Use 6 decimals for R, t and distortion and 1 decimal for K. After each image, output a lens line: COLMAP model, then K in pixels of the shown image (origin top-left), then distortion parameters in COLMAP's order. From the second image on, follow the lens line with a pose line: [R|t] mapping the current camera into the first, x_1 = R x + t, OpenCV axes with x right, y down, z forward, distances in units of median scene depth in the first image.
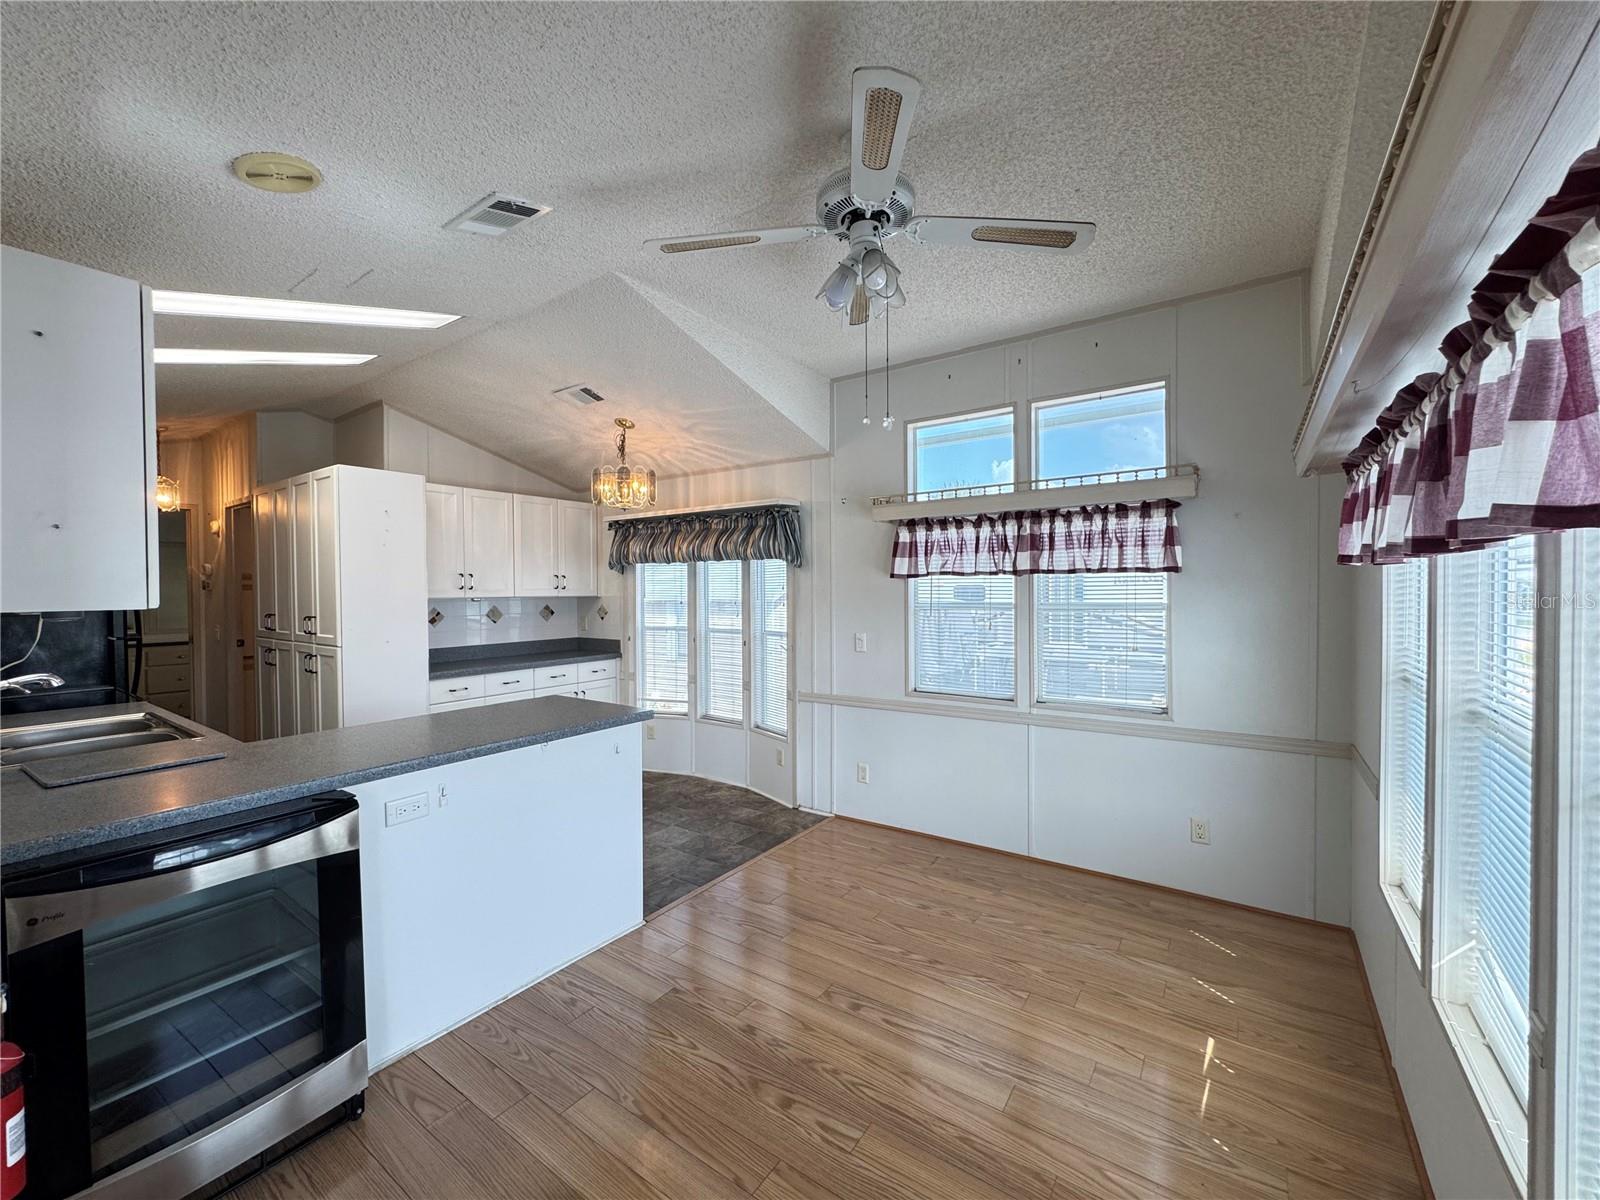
lens RADIAL K [[640.7, 0, 800.0], [0, 640.7, 600.0], [0, 0, 1]] dist [-0.001891, -0.000237]
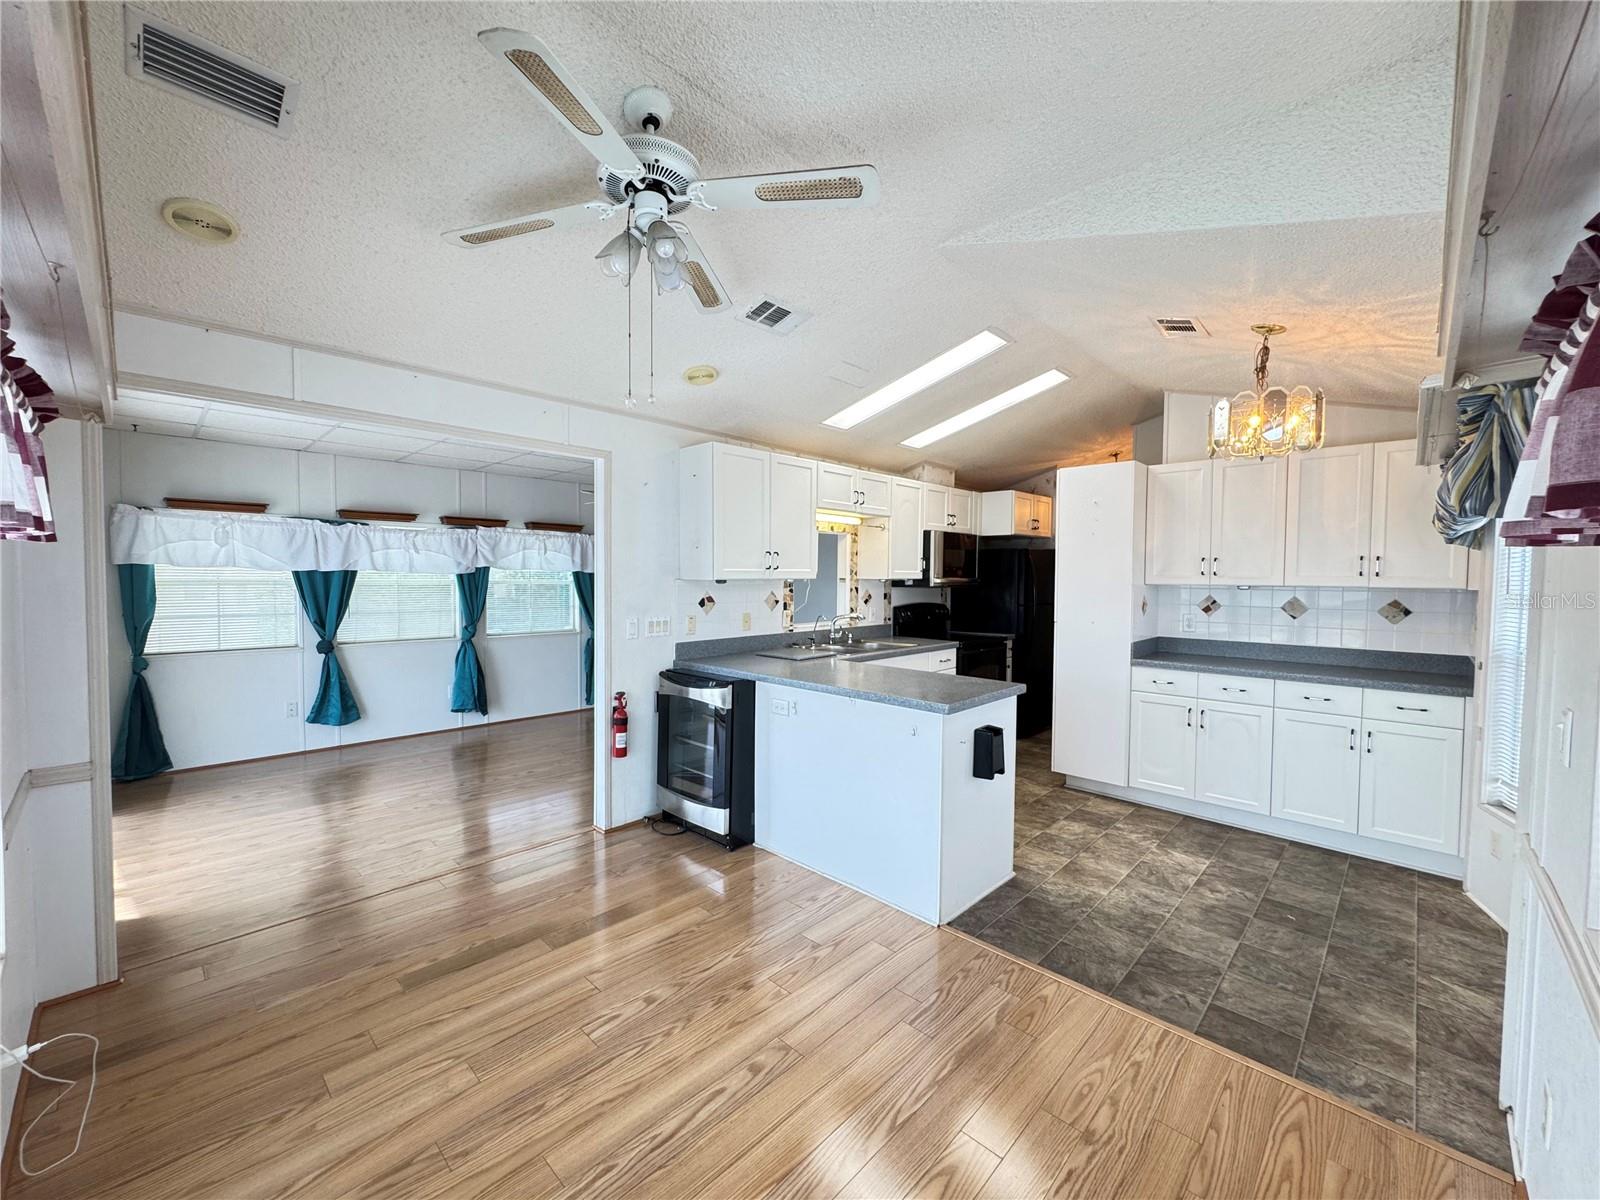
lens RADIAL K [[640.7, 0, 800.0], [0, 640.7, 600.0], [0, 0, 1]] dist [-0.001891, -0.000237]
pose [[-0.155465, 0.044302, -0.986847, 0.493800], [-0.023931, 0.998532, 0.048596, -0.013525], [0.987551, 0.031171, -0.154177, 0.653300]]
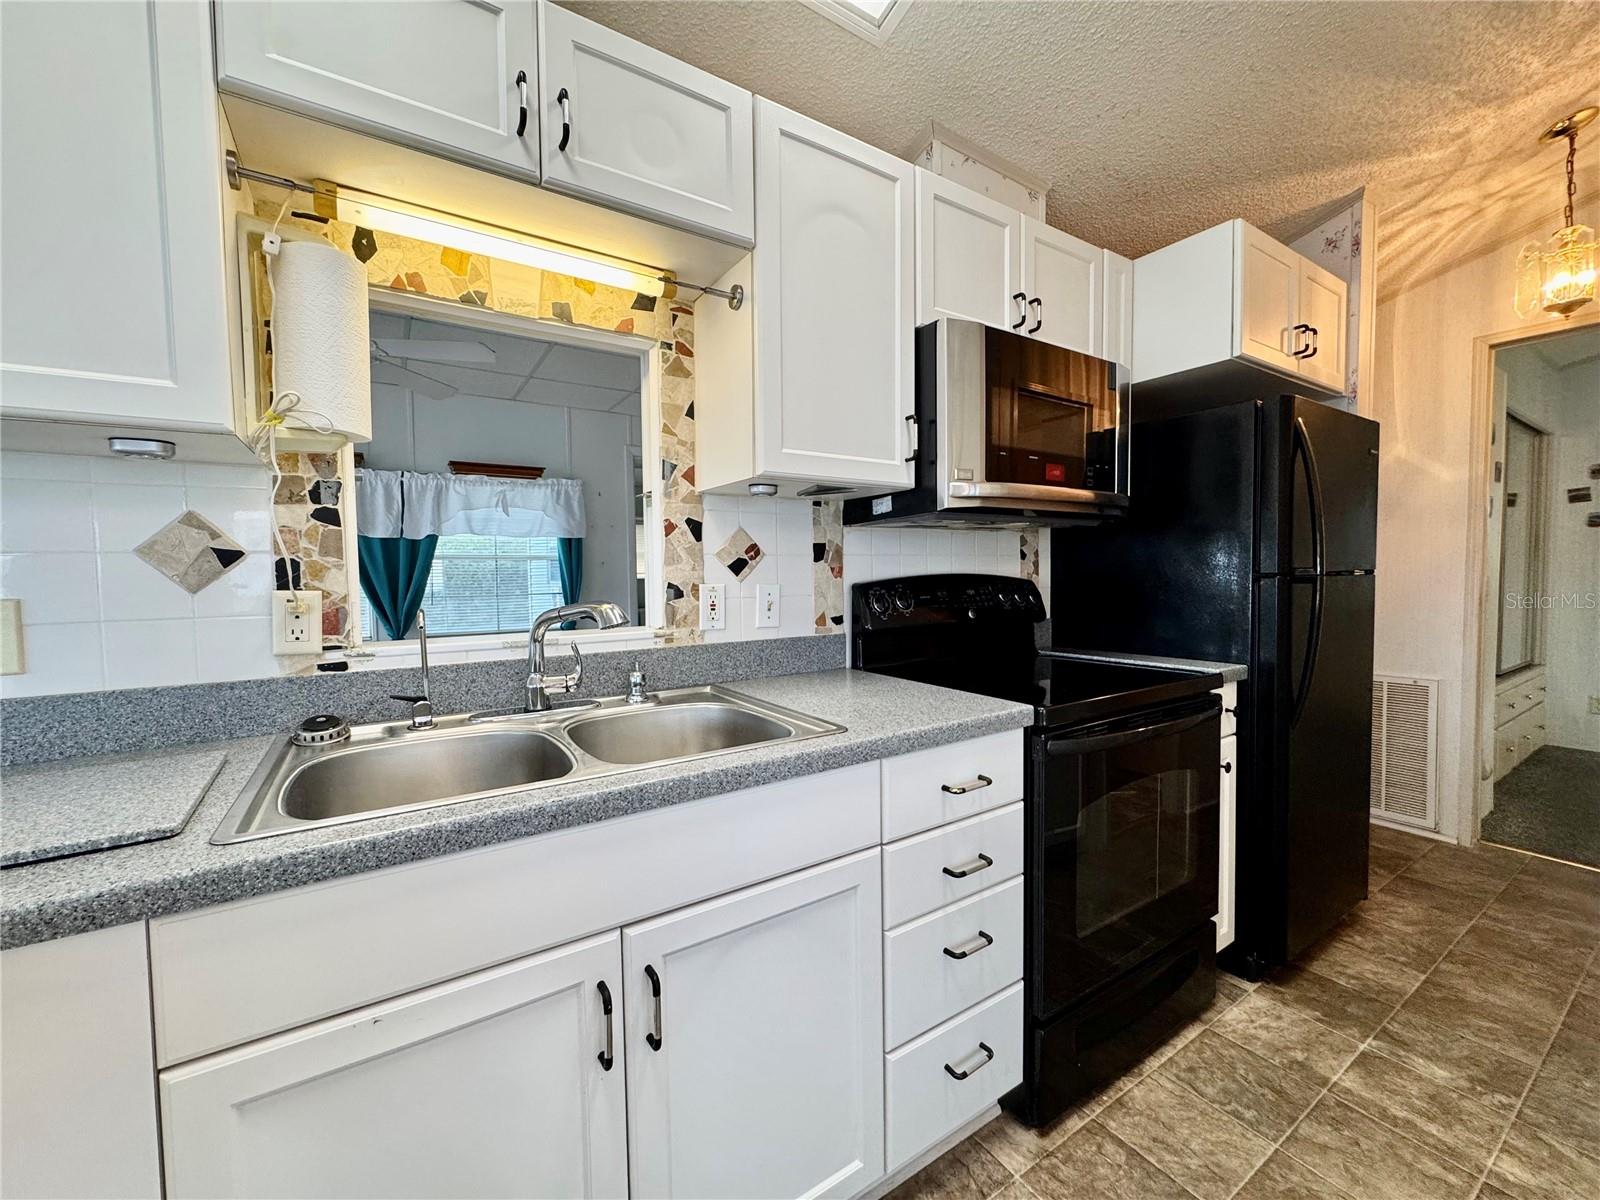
lens RADIAL K [[640.7, 0, 800.0], [0, 640.7, 600.0], [0, 0, 1]] dist [-0.001891, -0.000237]
pose [[-0.377256, 0.051473, -0.924678, -0.431617], [-0.000937, 0.998432, 0.055961, 0.047816], [0.926109, 0.021978, -0.376616, 0.780646]]
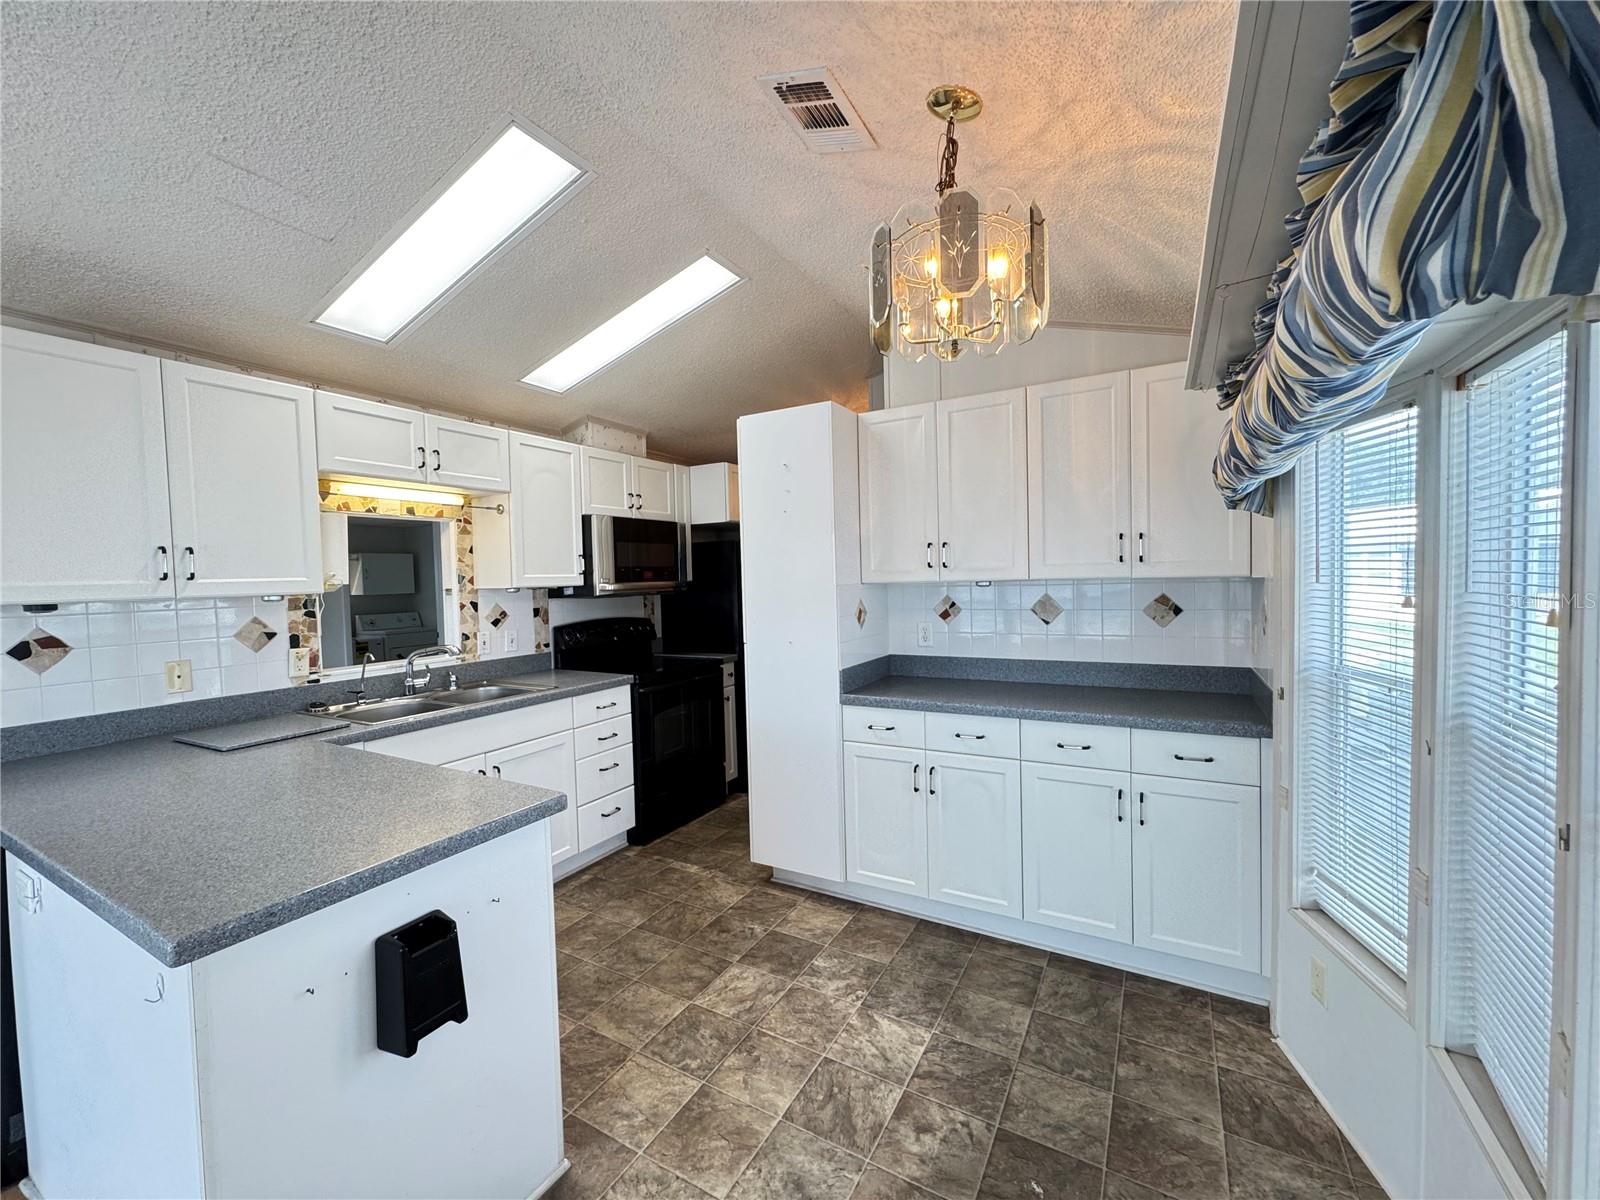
lens RADIAL K [[640.7, 0, 800.0], [0, 640.7, 600.0], [0, 0, 1]] dist [-0.001891, -0.000237]
pose [[0.094149, 0.040402, -0.994738, 0.090165], [0.006935, 0.999125, 0.041237, -0.013535], [0.995534, -0.010781, 0.093787, 0.911979]]
